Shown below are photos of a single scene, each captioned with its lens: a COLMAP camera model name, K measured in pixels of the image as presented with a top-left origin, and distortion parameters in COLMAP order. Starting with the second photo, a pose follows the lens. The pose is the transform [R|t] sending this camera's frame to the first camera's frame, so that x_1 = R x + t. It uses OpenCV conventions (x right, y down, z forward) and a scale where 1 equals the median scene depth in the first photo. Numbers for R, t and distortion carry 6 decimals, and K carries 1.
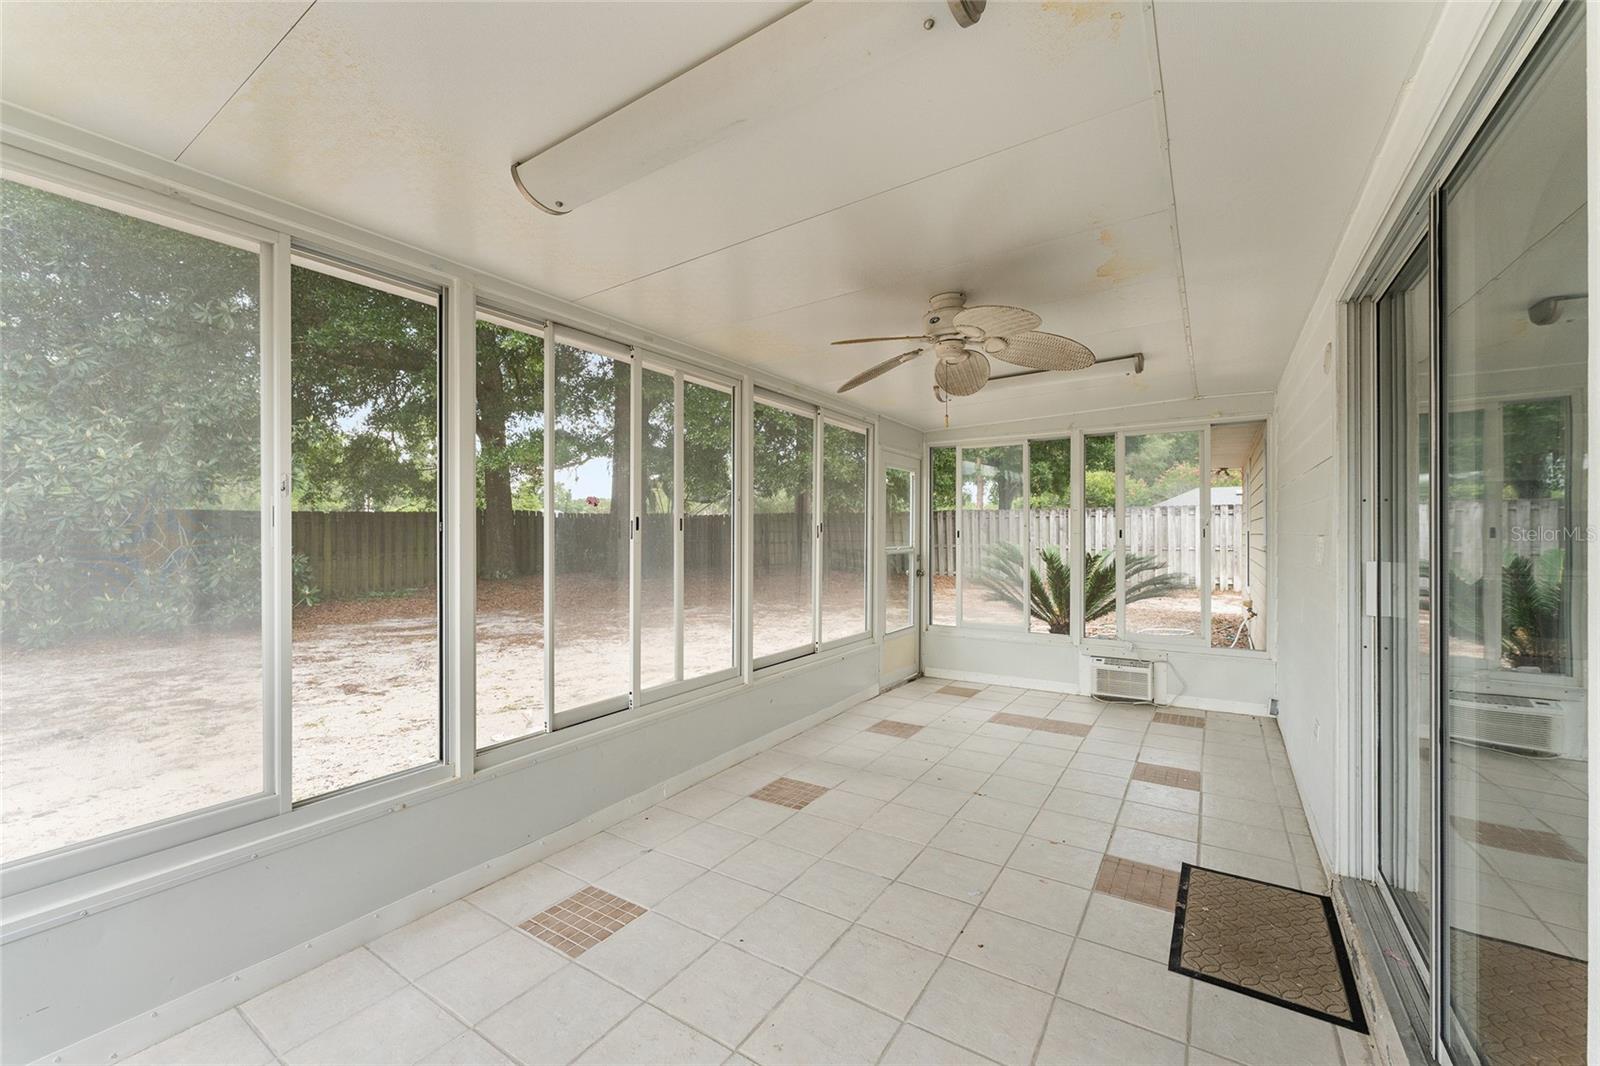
lens RADIAL K [[640.6, 0, 796.9], [0, 640.6, 532.6], [0, 0, 1]] dist [-0.000463, -0.000003]
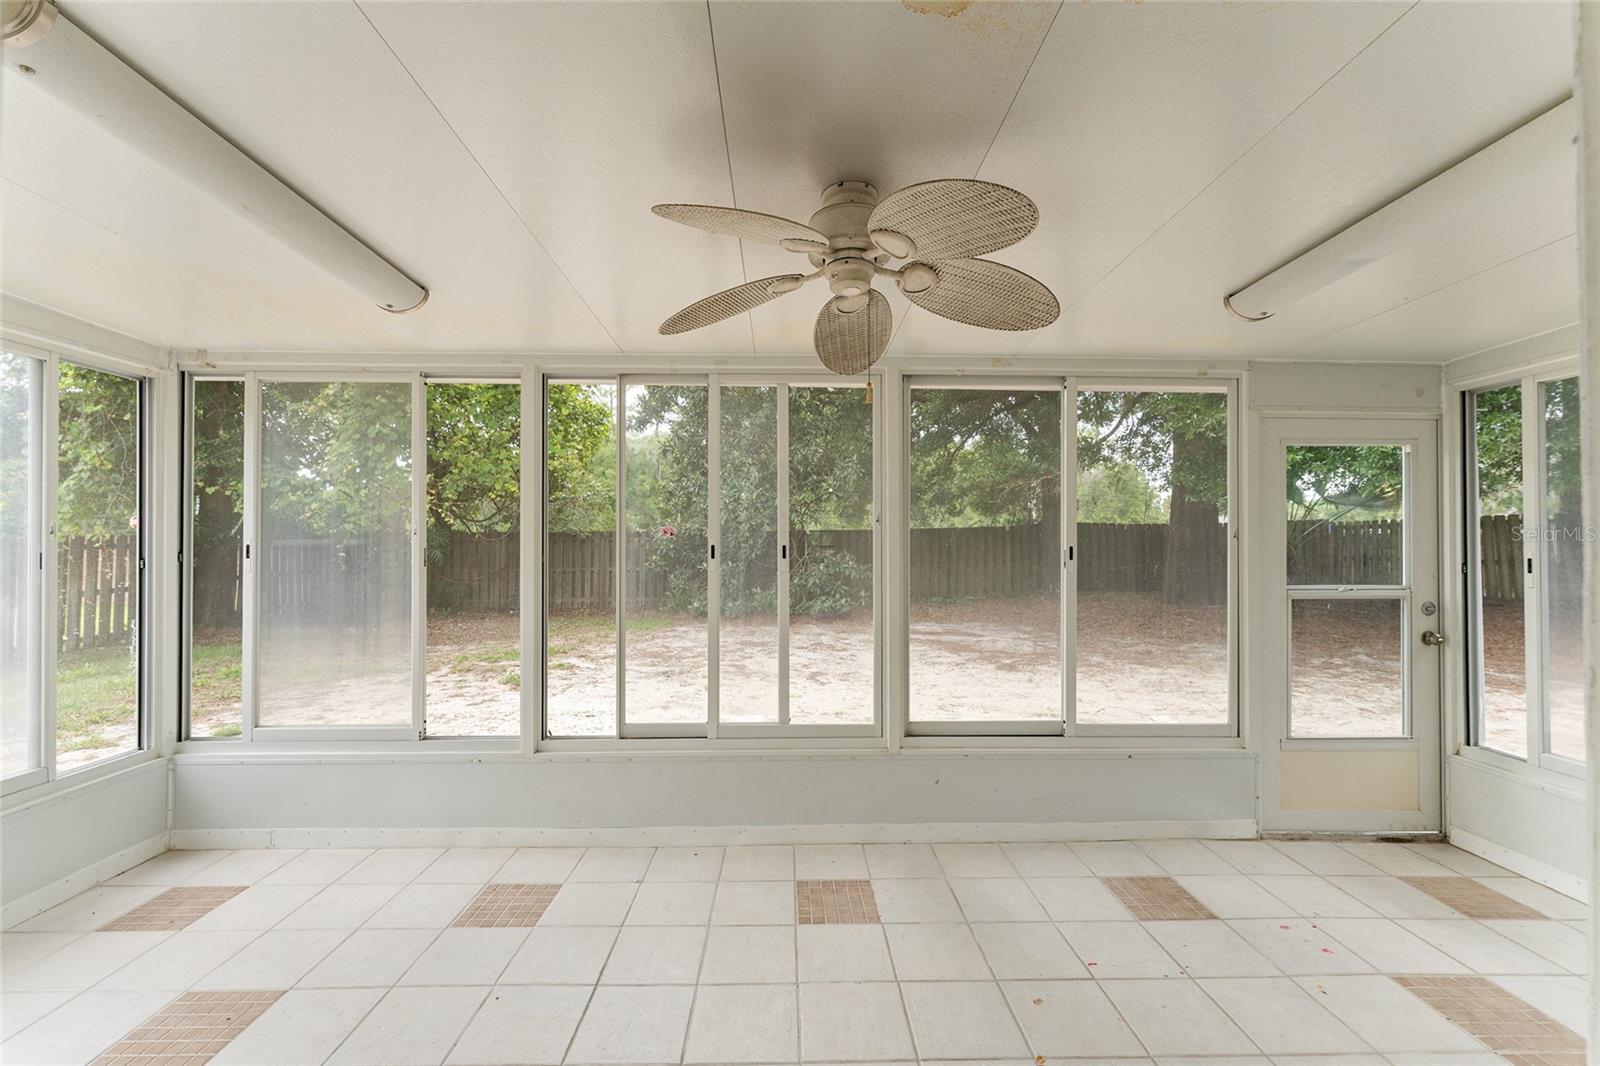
lens RADIAL K [[640.6, 0, 796.9], [0, 640.6, 532.6], [0, 0, 1]] dist [-0.000463, -0.000003]
pose [[0.561289, -0.013921, -0.827503, 0.519582], [0.002277, 0.999881, -0.015276, -0.023702], [0.827617, 0.006690, 0.561253, 0.445180]]
